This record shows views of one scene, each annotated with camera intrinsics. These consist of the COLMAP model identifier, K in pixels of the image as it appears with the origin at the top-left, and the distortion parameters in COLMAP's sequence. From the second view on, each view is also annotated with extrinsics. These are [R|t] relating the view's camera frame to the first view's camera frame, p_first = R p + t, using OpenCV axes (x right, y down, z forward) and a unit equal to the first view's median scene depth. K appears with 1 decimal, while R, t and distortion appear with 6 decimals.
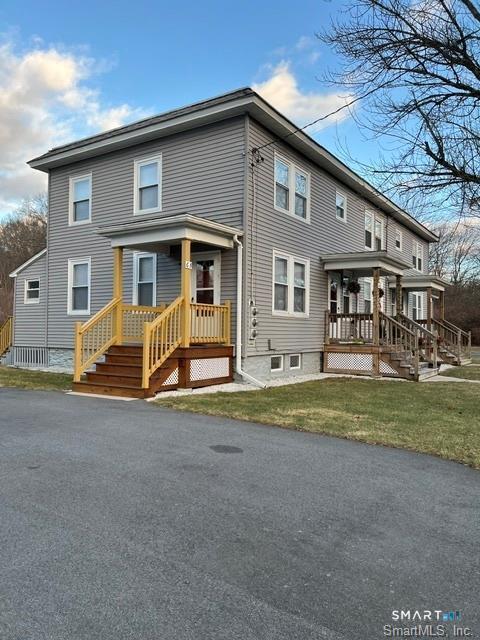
lens RADIAL K [[480.4, 0, 239.8], [0, 480.4, 322.9], [0, 0, 1]] dist [0.053783, -0.058756]
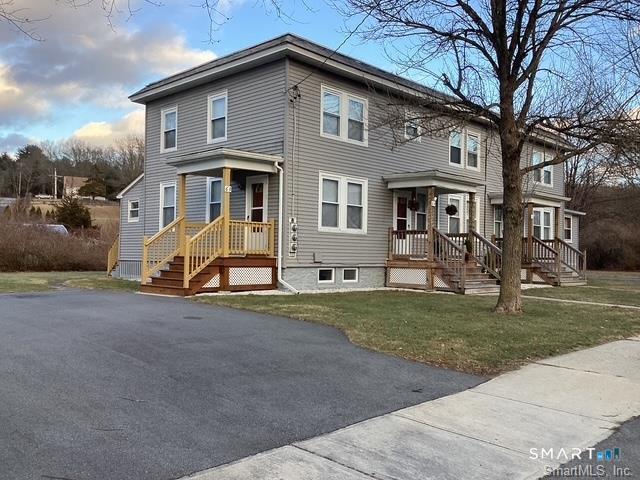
lens RADIAL K [[572.1, 0, 321.7], [0, 572.1, 240.7], [0, 0, 1]] dist [0.095987, 0.016913]
pose [[0.981682, 0.002524, -0.190508, 0.309795], [-0.004172, 0.999957, -0.008250, 0.015821], [0.190479, 0.008894, 0.981651, -0.286450]]
